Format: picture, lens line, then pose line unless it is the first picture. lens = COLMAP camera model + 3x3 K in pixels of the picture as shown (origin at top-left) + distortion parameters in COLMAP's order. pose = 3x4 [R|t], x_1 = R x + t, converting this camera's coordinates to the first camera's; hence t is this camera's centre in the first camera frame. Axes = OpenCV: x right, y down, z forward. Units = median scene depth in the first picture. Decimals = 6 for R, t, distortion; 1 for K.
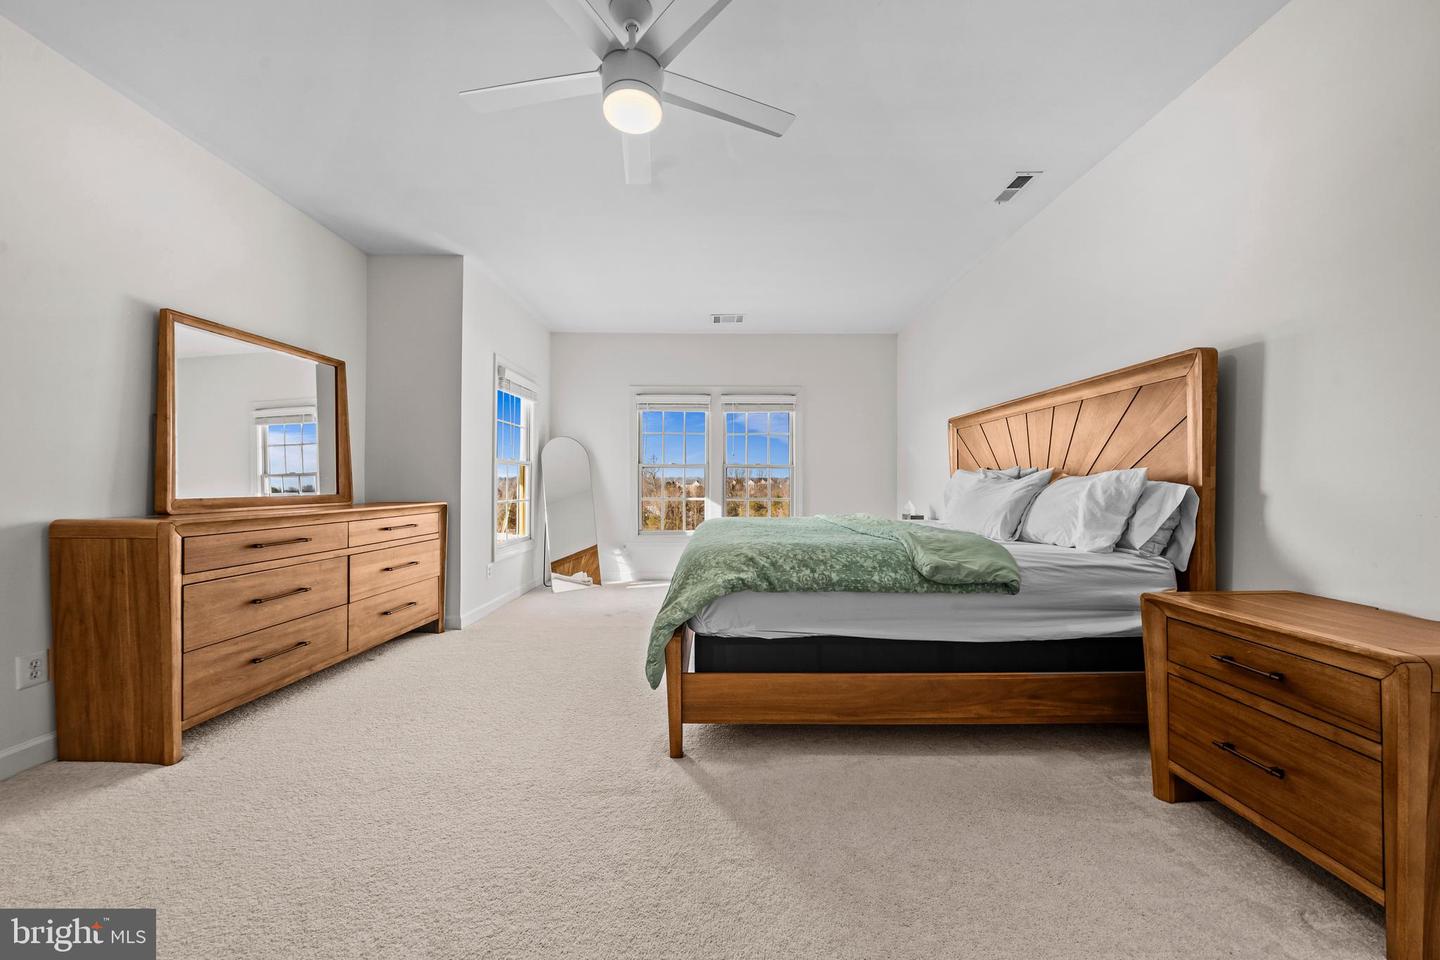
lens RADIAL K [[500.6, 0, 723.7], [0, 500.6, 480.6], [0, 0, 1]] dist [-0.000936, 0.000055]
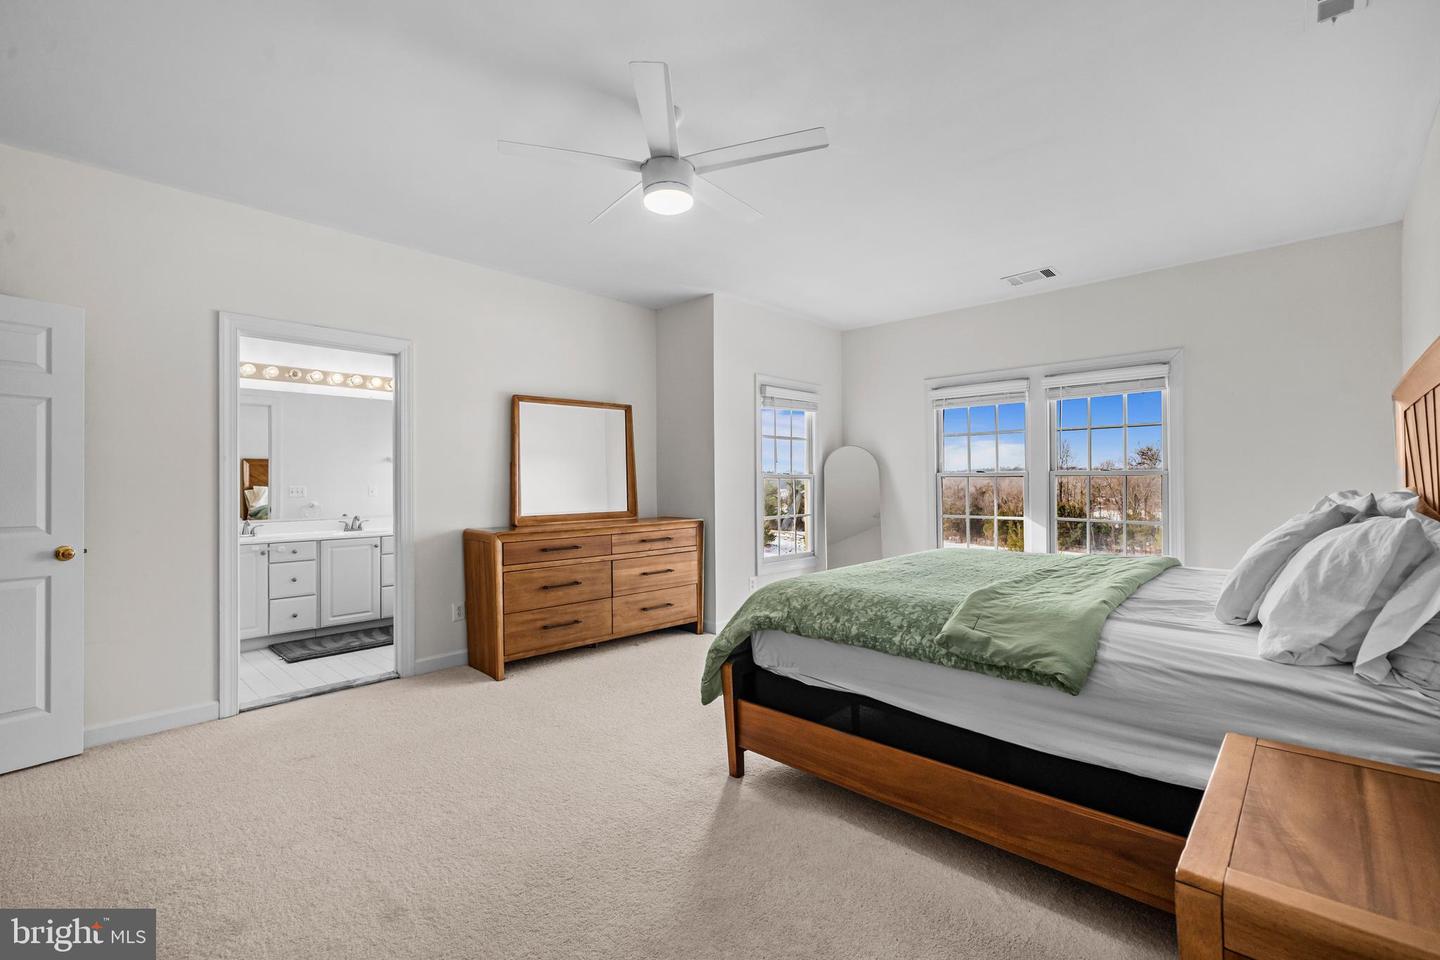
lens RADIAL K [[633.7, 0, 720.6], [0, 633.7, 481.9], [0, 0, 1]] dist [0.009200, -0.000075]
pose [[0.719305, -0.006644, -0.694663, 0.751945], [0.014096, 0.999888, 0.005032, -0.074199], [0.694552, -0.013411, 0.719318, 0.012784]]
